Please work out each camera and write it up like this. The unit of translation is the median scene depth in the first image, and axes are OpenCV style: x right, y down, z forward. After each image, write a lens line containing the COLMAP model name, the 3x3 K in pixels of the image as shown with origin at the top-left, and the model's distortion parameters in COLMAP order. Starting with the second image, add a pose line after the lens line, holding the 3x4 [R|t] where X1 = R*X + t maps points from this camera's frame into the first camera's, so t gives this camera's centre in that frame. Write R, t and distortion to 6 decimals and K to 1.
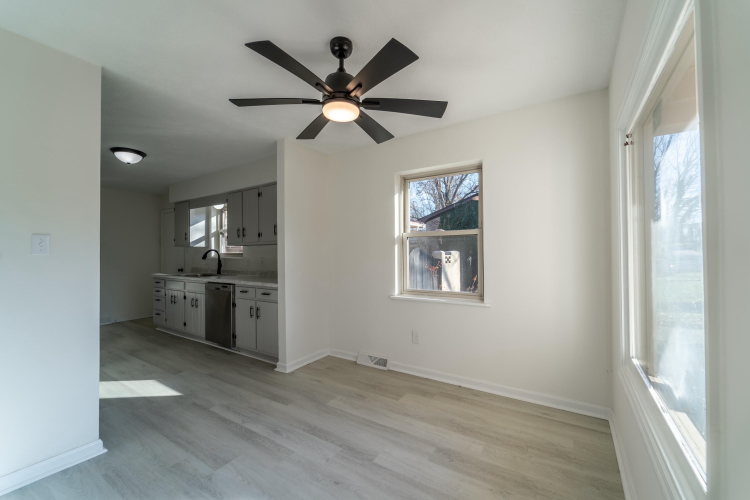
lens RADIAL K [[303.6, 0, 373.5], [0, 303.6, 250.0], [0, 0, 1]] dist [-0.000839, -0.001036]
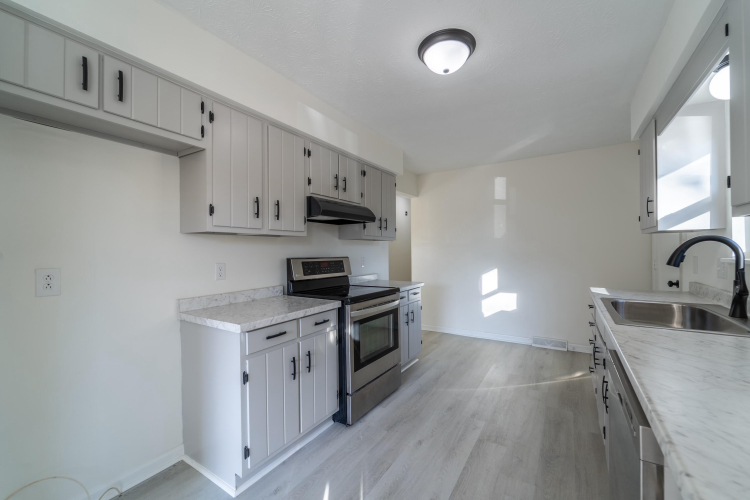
lens RADIAL K [[303.6, 0, 375.3], [0, 303.6, 251.8], [0, 0, 1]] dist [-0.000839, -0.001036]
pose [[0.005161, 0.003749, -0.999980, -0.210889], [0.014658, 0.999885, 0.003824, 0.009502], [0.999879, -0.014677, 0.005106, 0.629278]]
